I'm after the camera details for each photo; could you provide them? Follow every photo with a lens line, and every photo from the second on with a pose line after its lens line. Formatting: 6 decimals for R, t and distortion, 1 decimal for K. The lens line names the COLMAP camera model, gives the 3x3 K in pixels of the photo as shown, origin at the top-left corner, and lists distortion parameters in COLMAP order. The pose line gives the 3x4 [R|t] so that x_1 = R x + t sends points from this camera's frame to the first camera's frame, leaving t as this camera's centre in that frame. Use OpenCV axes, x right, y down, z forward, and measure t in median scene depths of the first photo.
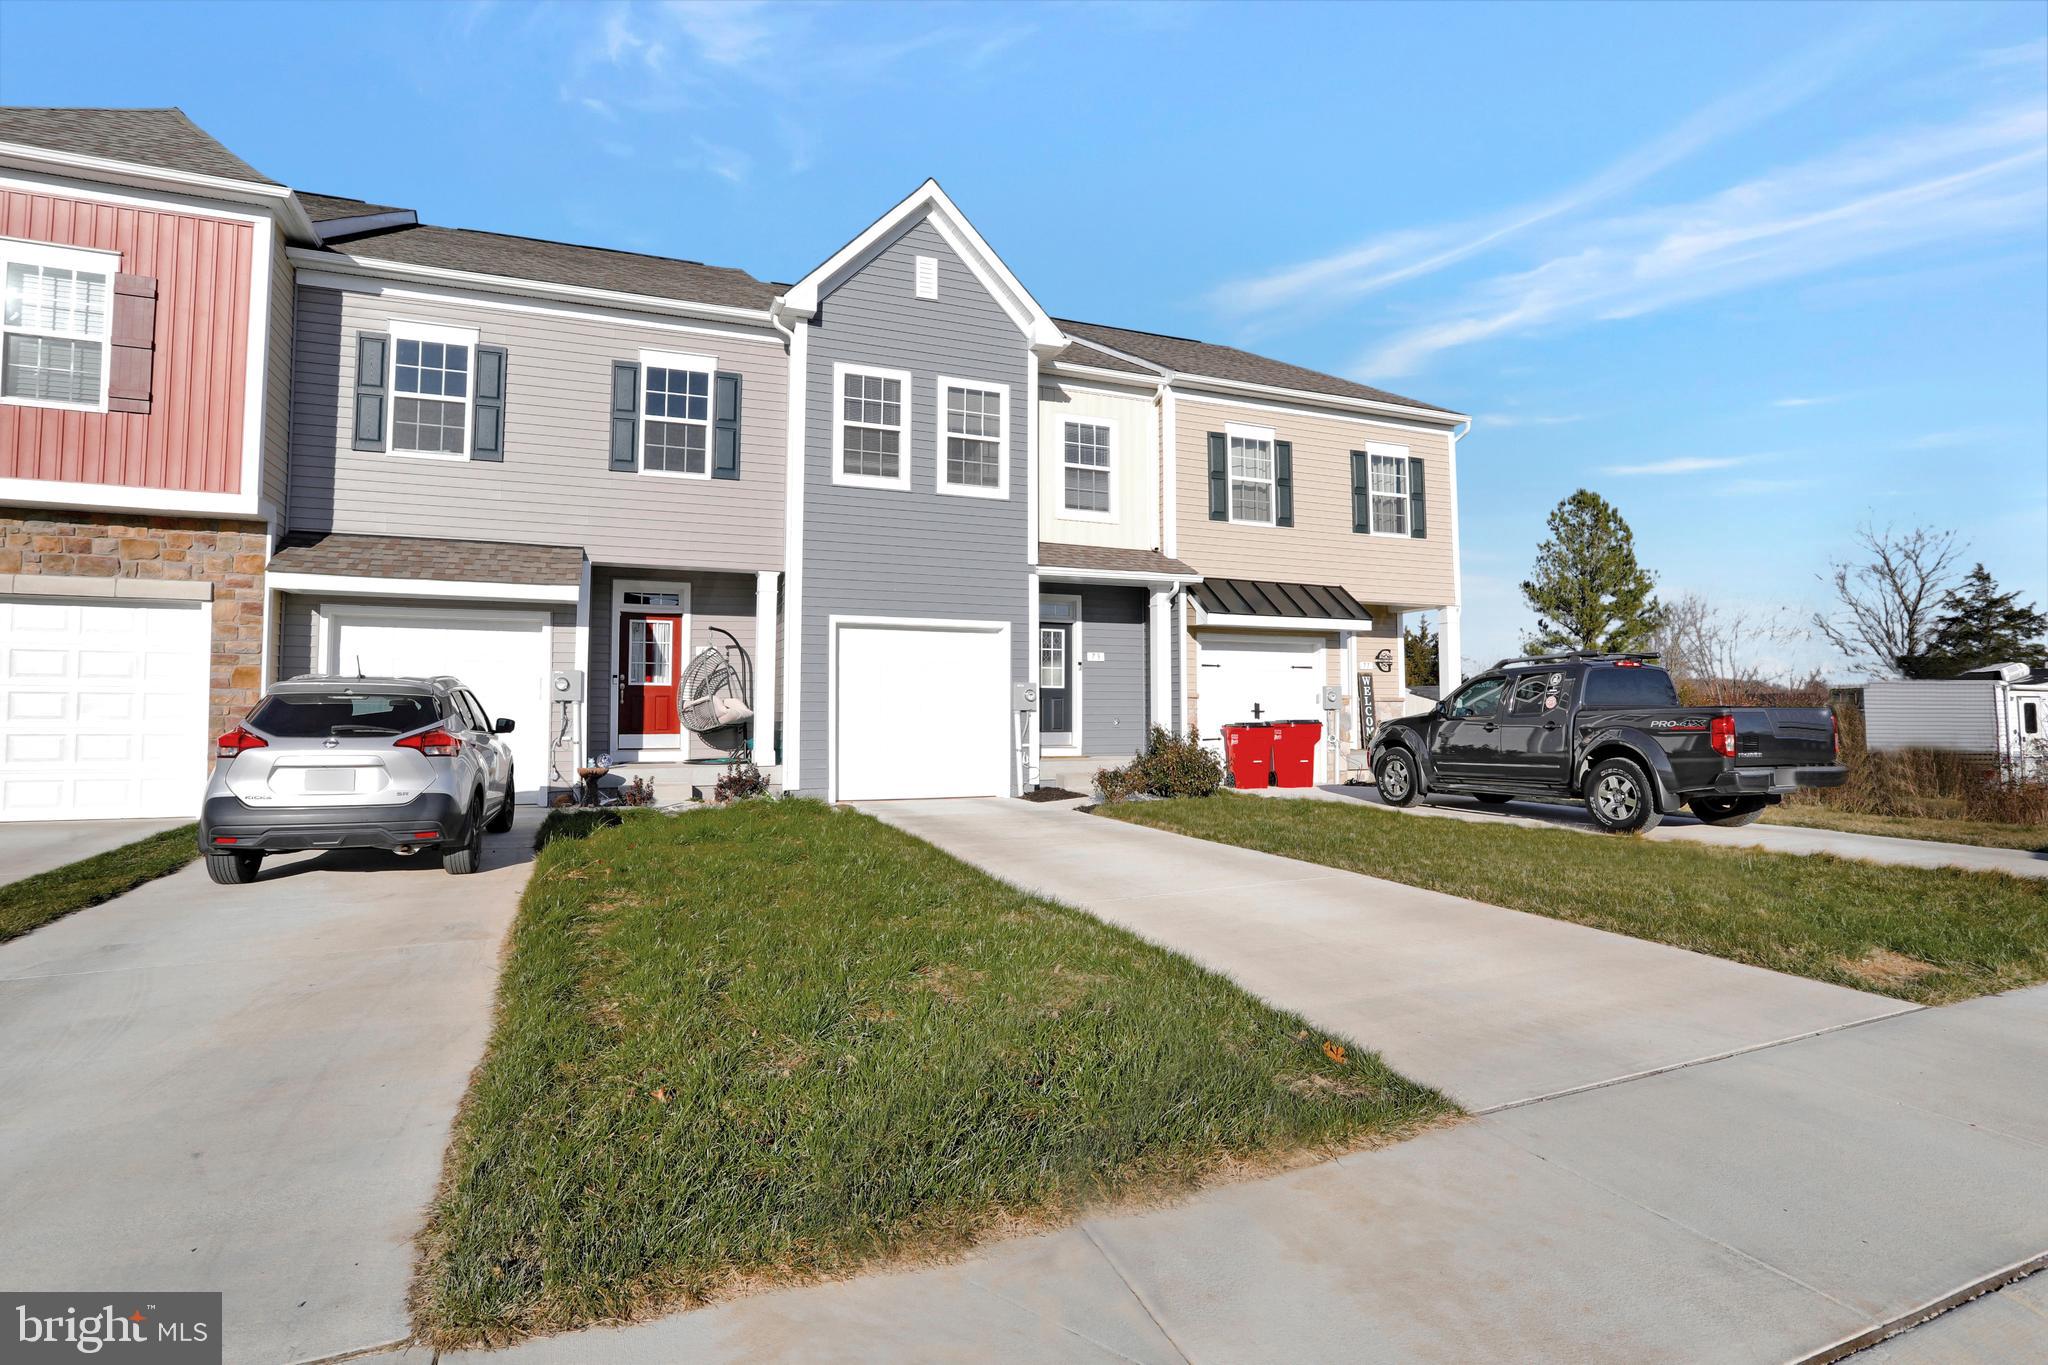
lens RADIAL K [[1033.8, 0, 1024.0], [0, 1033.8, 682.5], [0, 0, 1]] dist [-0.071897, 0.033477]
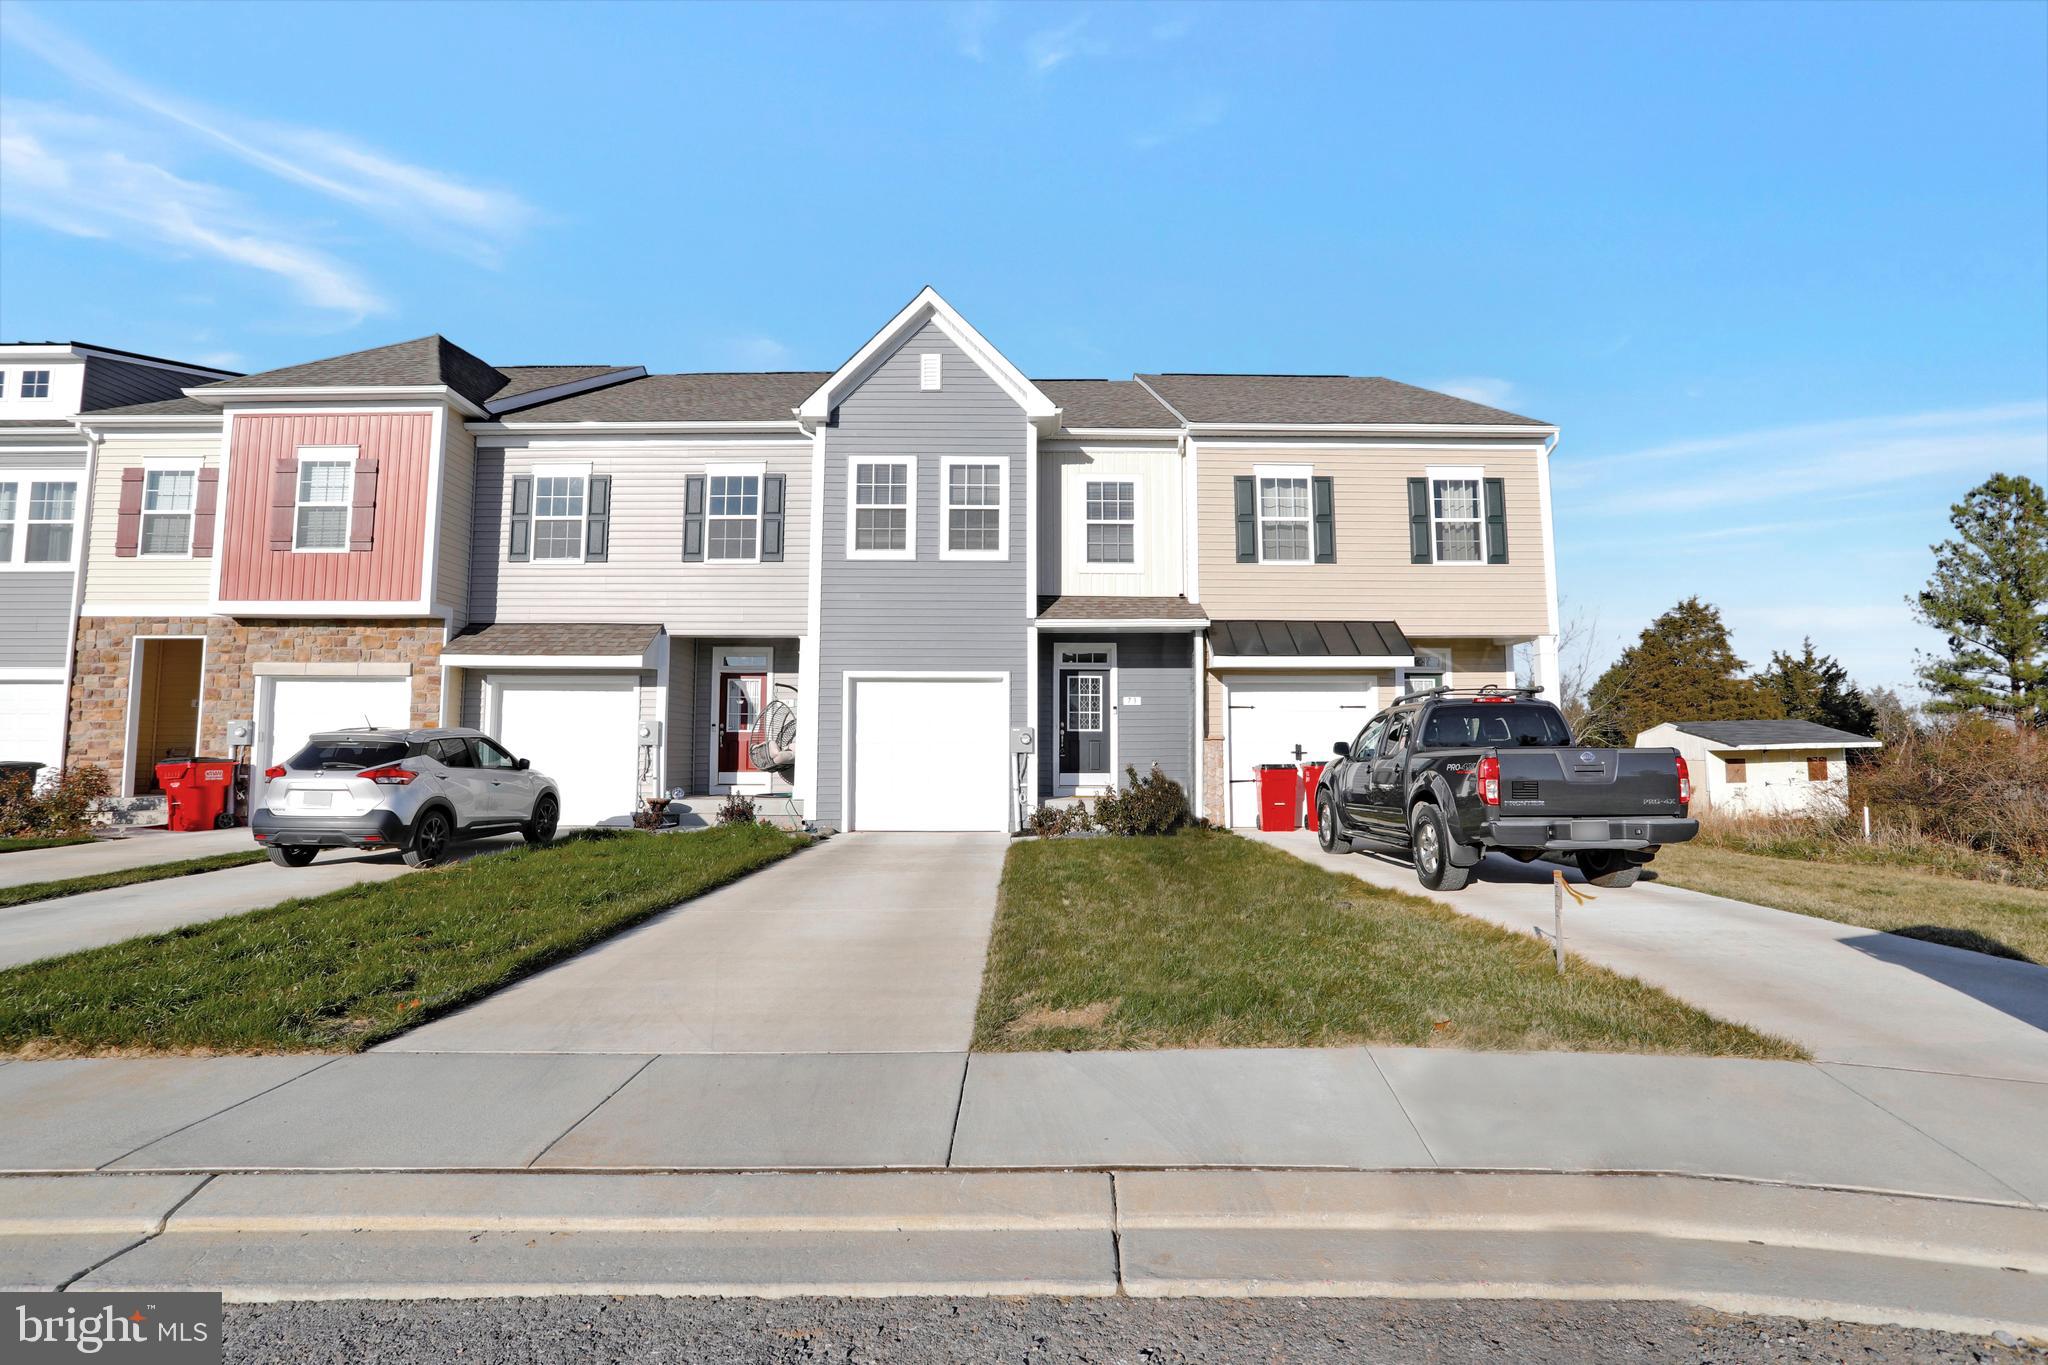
lens RADIAL K [[997.4, 0, 1024.0], [0, 997.4, 682.5], [0, 0, 1]] dist [-0.075788, 0.036245]
pose [[0.926770, -0.027361, -0.374632, 0.410946], [0.011605, 0.998953, -0.044248, -0.000132], [0.375450, 0.036660, 0.926117, 0.030382]]
